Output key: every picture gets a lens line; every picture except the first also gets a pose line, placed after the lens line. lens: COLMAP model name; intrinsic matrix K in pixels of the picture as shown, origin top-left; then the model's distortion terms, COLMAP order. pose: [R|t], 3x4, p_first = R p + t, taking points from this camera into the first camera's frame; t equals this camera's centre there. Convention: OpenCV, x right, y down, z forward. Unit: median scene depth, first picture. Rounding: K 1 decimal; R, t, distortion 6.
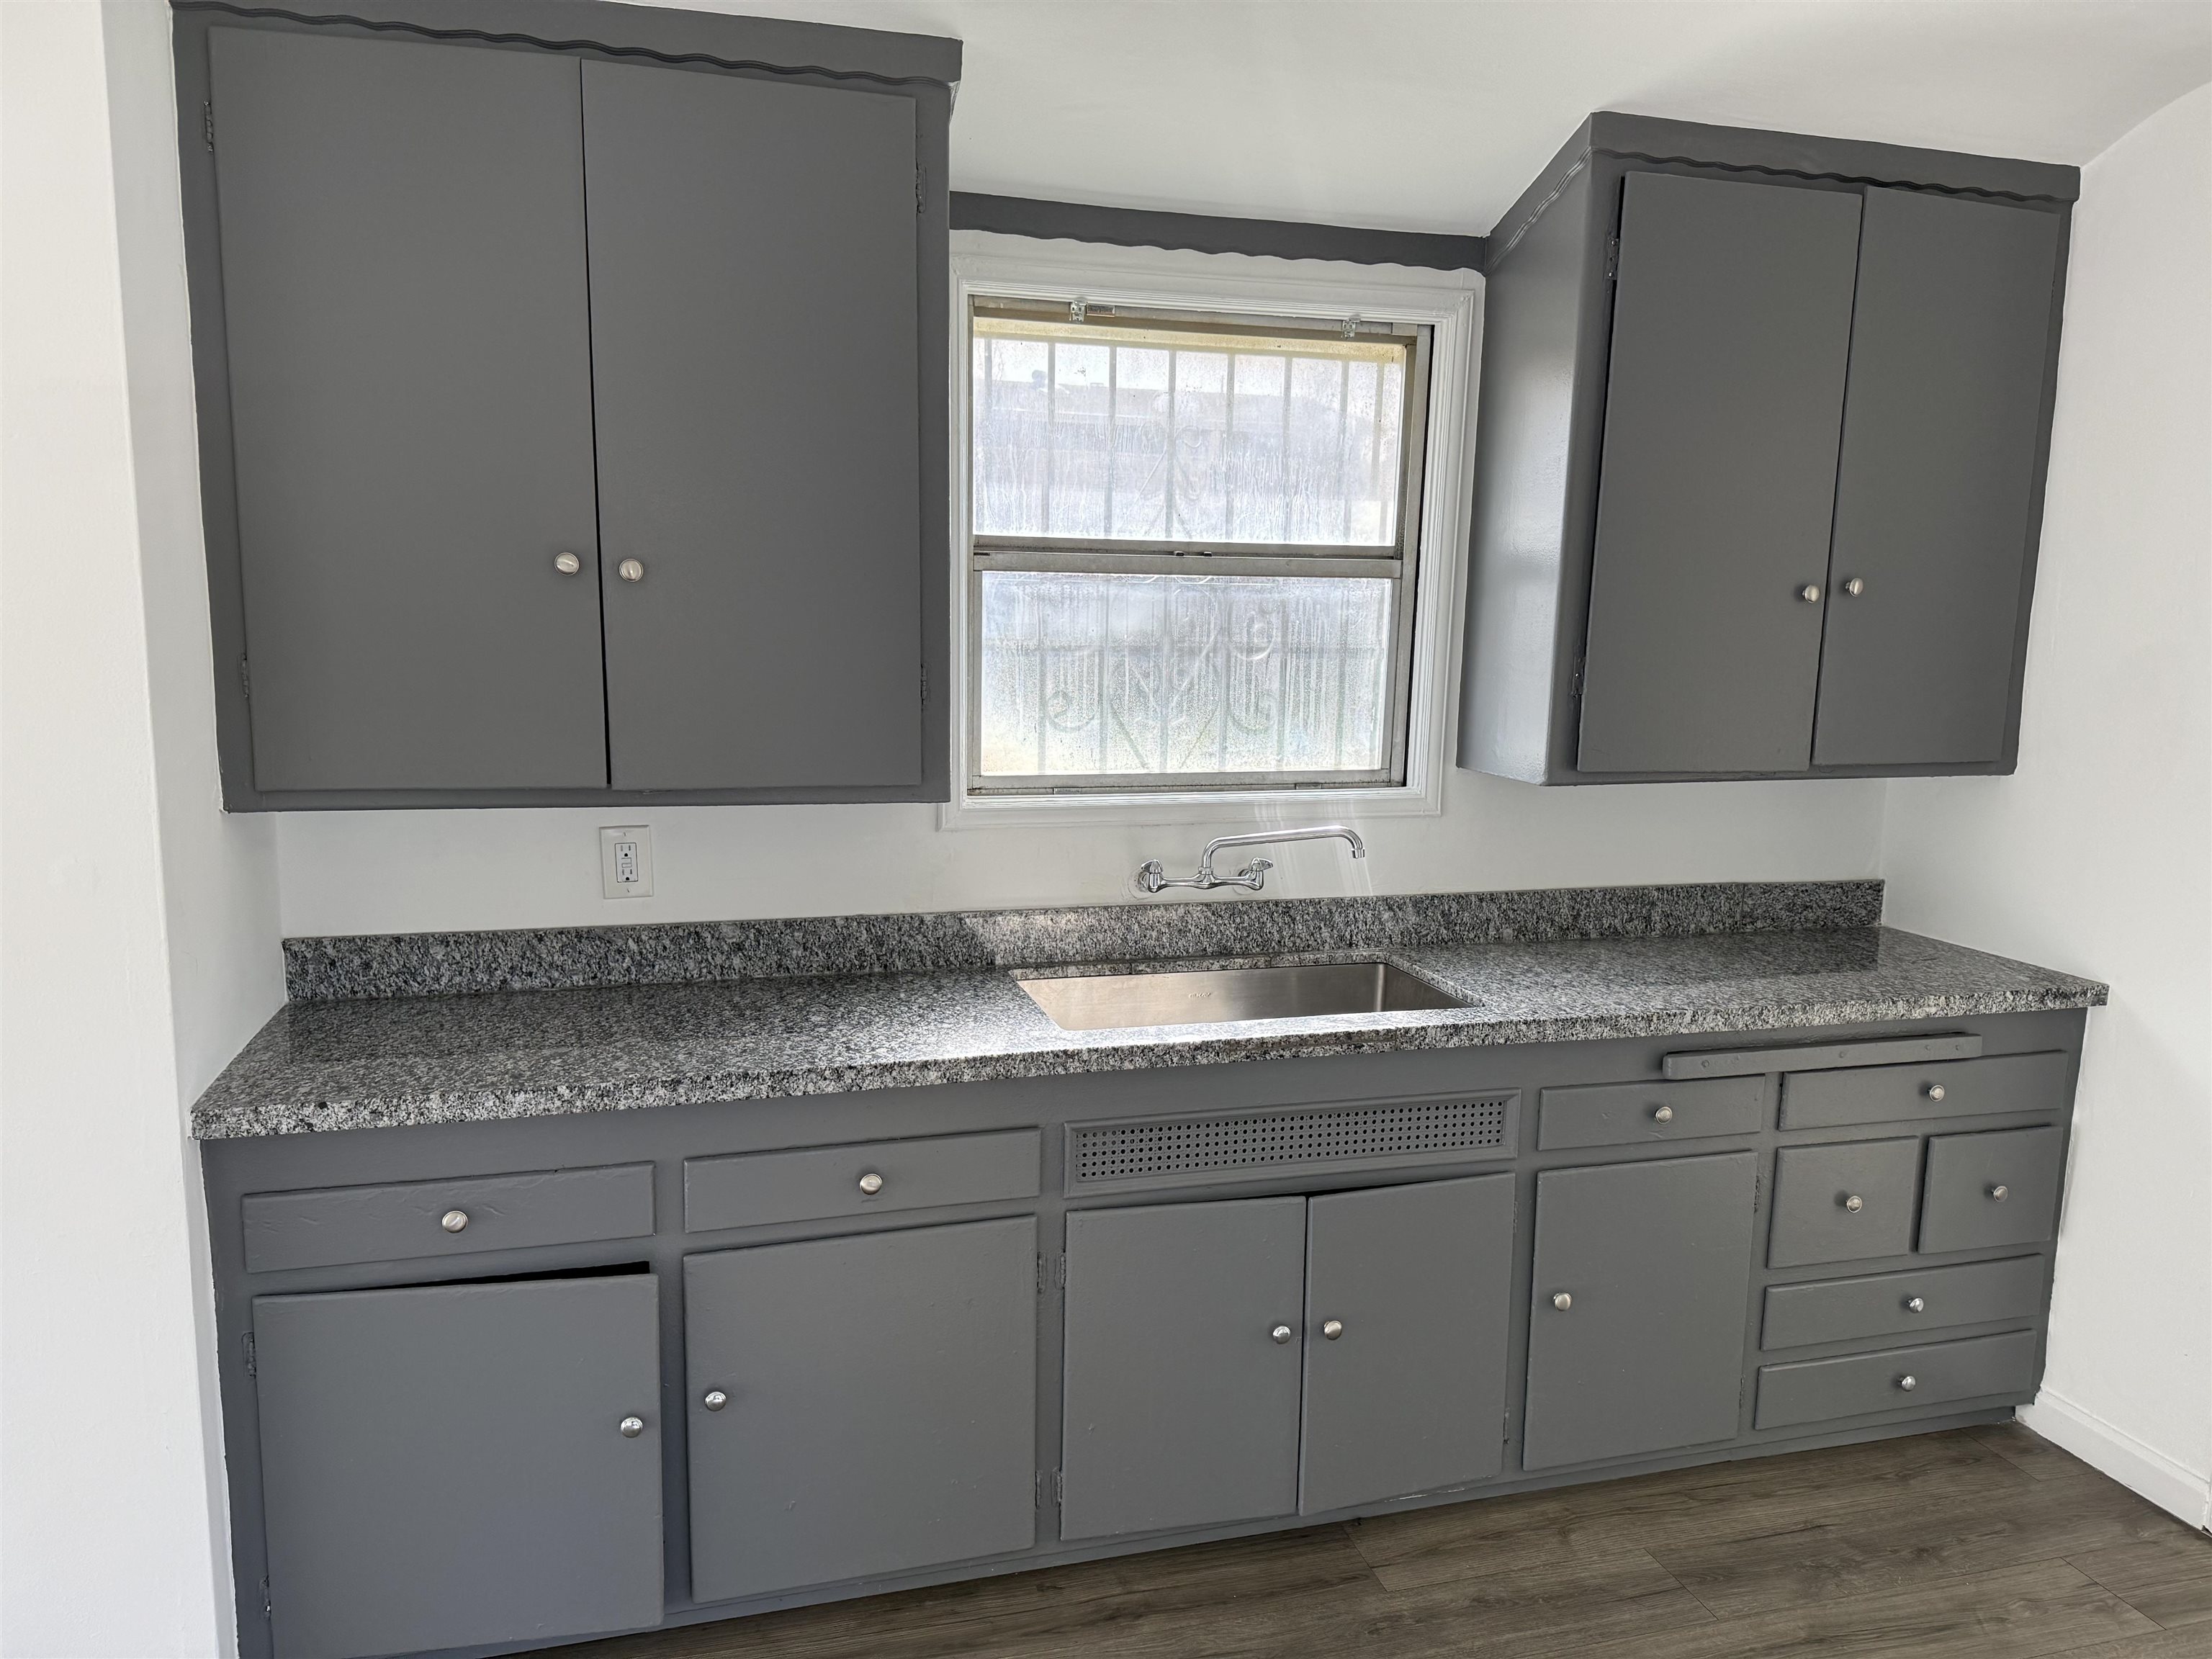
lens RADIAL K [[1513.9, 0, 1034.8], [0, 1513.9, 831.5], [0, 0, 1]] dist [0.001671, -0.001049]
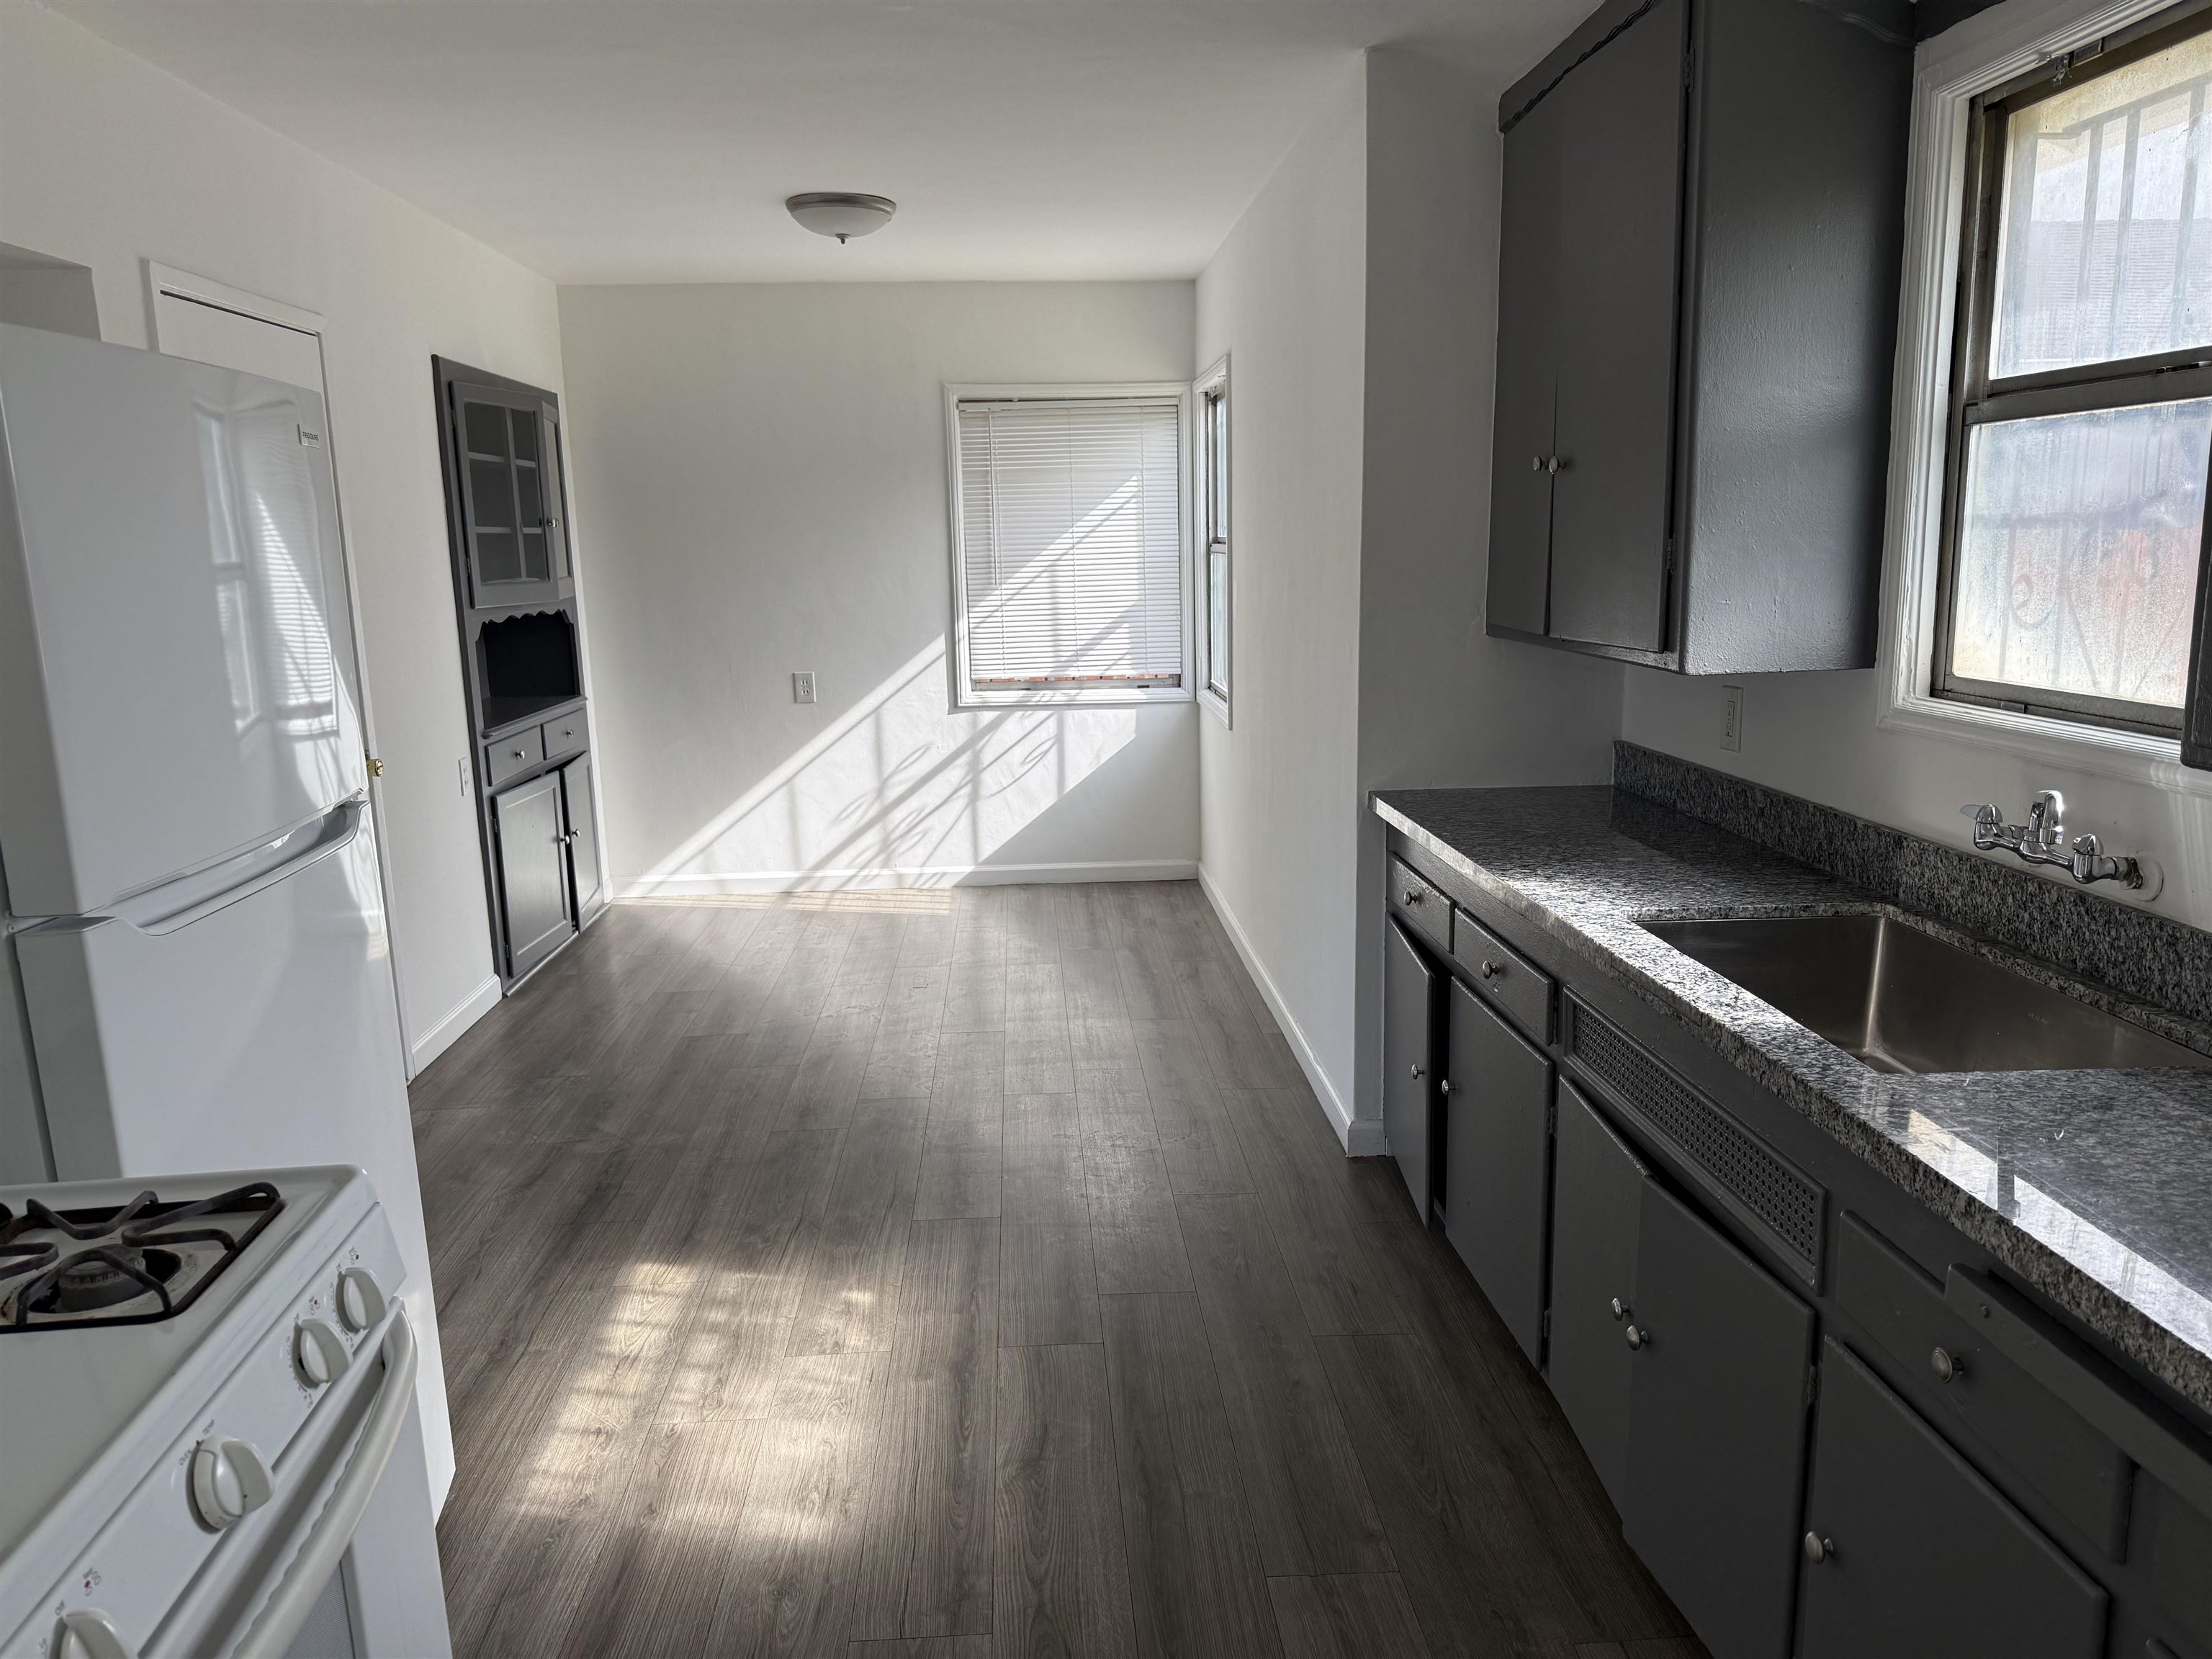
lens RADIAL K [[1560.6, 0, 1085.0], [0, 1560.6, 832.2], [0, 0, 1]] dist [0.121518, -0.076712]
pose [[-0.216827, 0.172417, -0.960863, 0.914126], [-0.123658, 0.971500, 0.202230, -0.071751], [0.968347, 0.162667, -0.189327, 0.709865]]
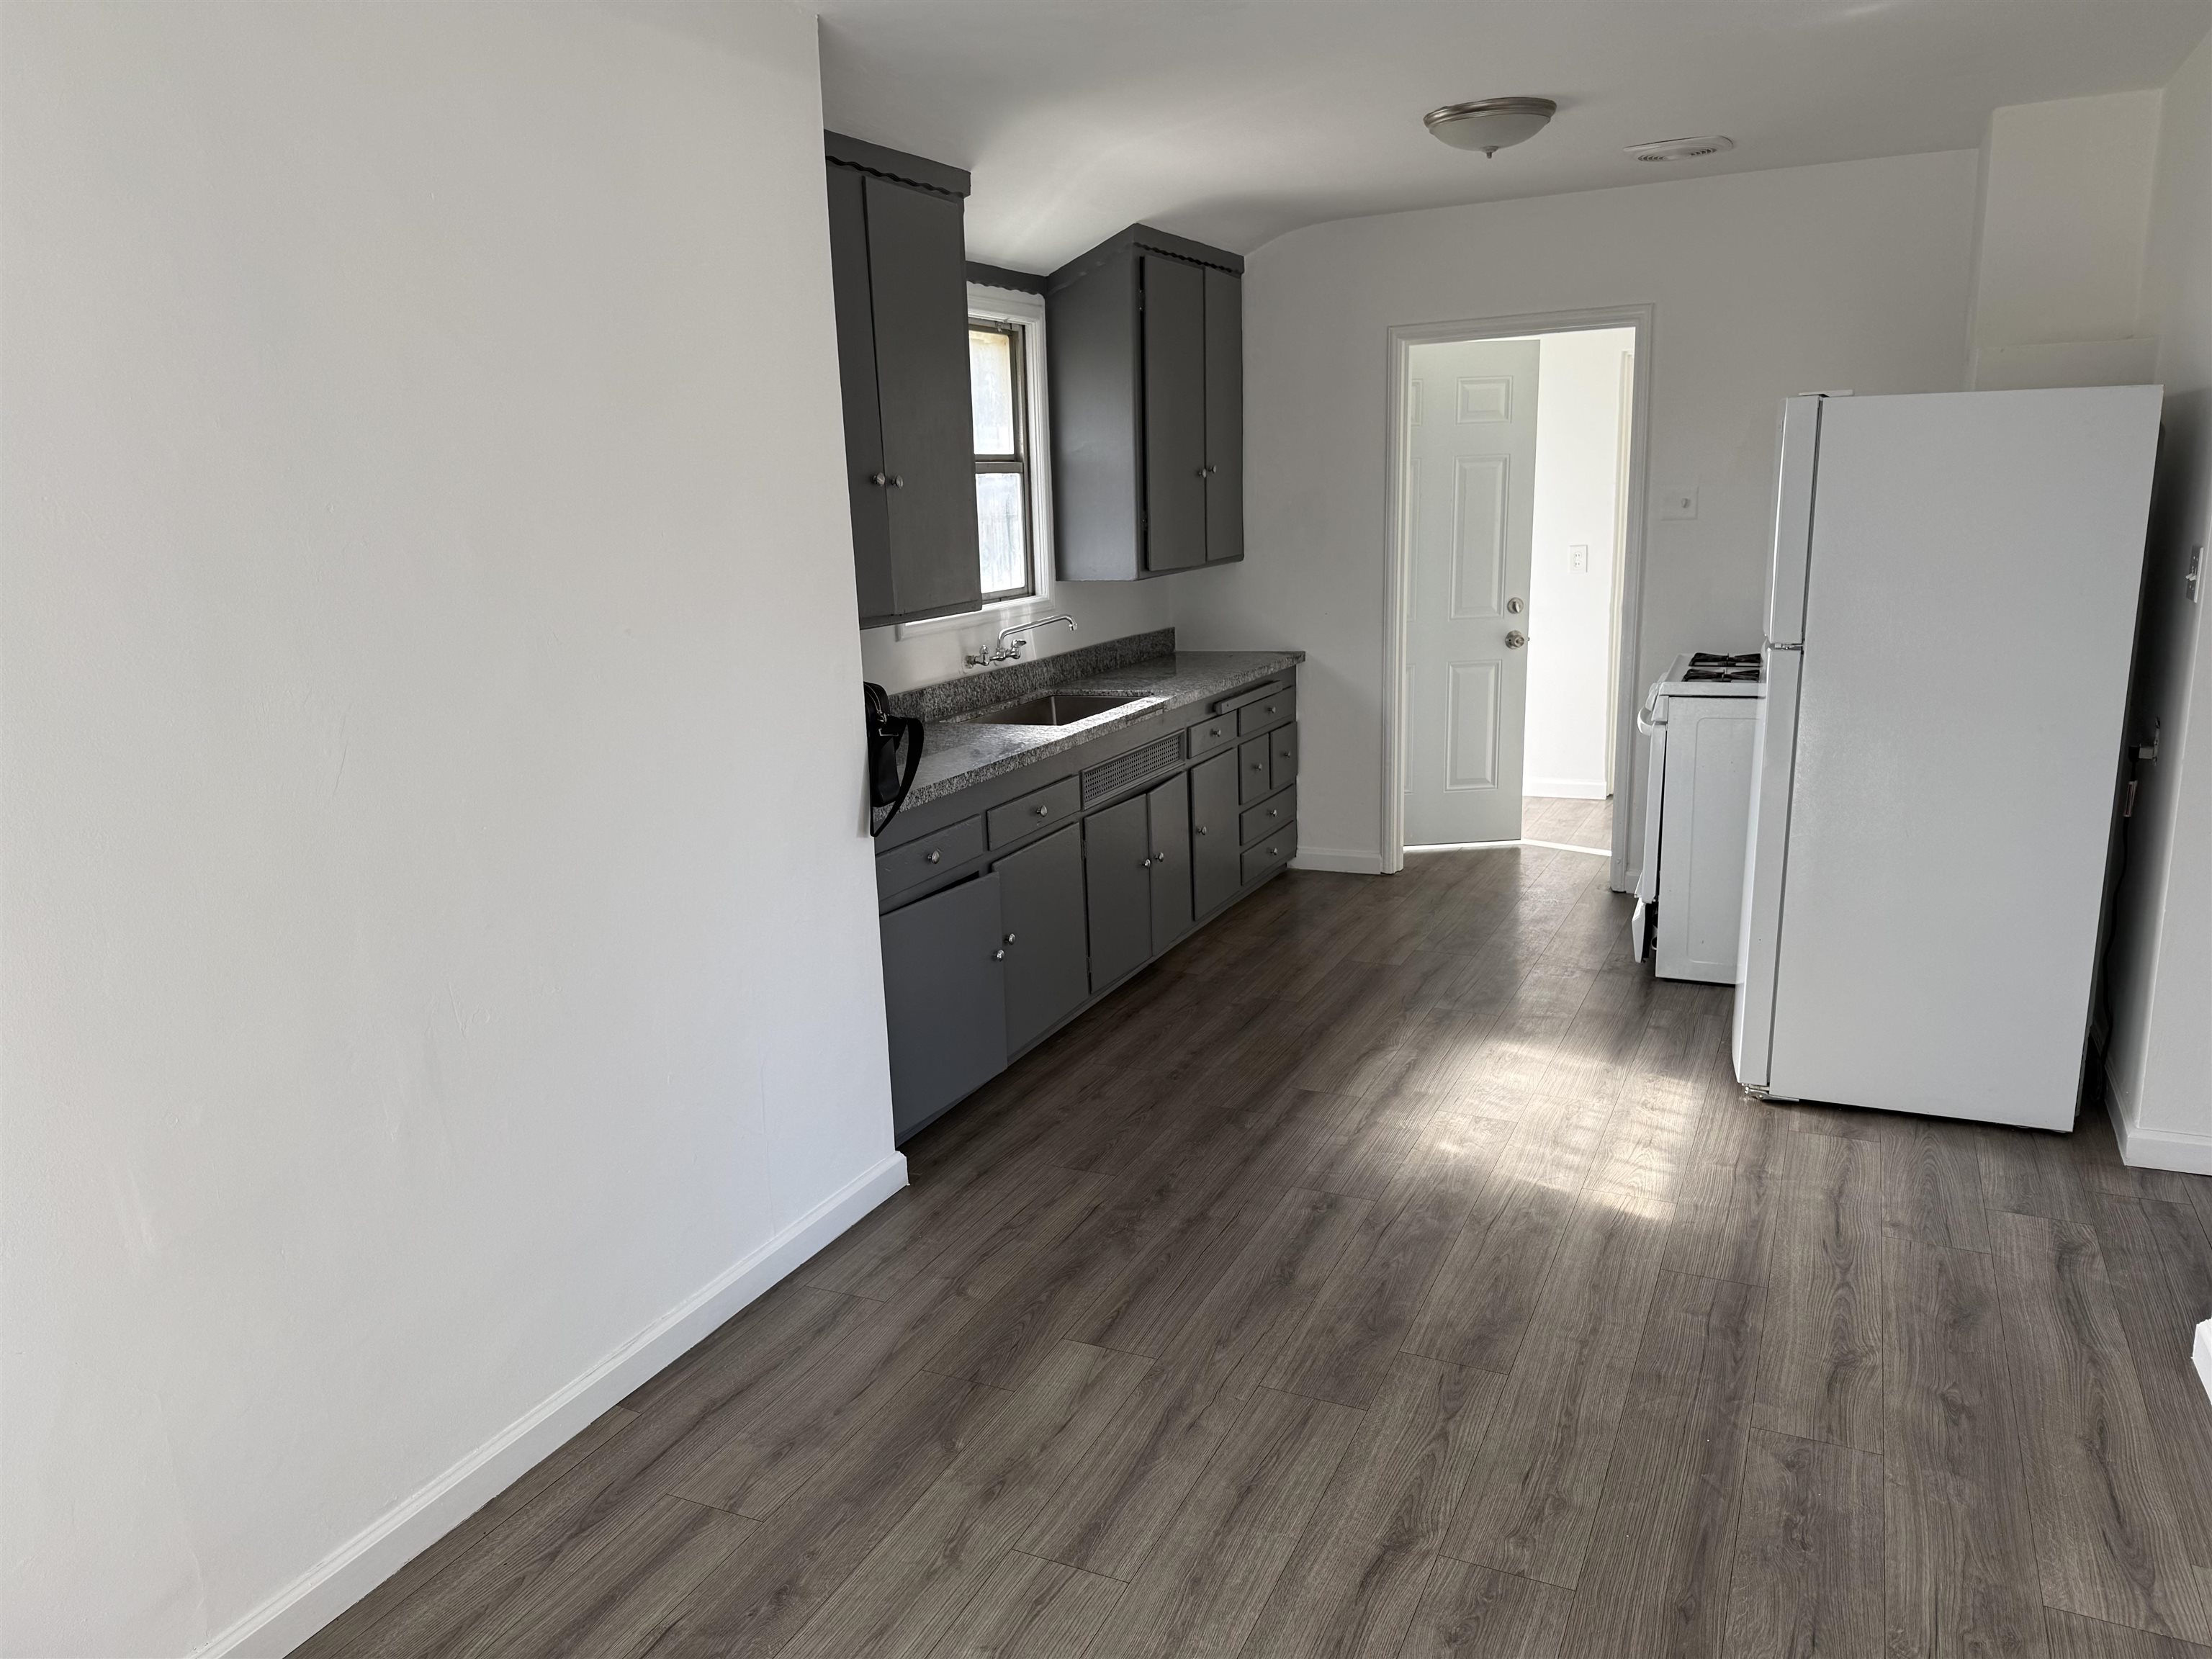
lens RADIAL K [[1560.6, 0, 1085.0], [0, 1560.6, 832.2], [0, 0, 1]] dist [0.121518, -0.076712]
pose [[0.658881, -0.203318, 0.724250, -1.160576], [0.157809, 0.978717, 0.131188, 0.010626], [-0.735508, 0.027856, 0.676943, -0.274596]]
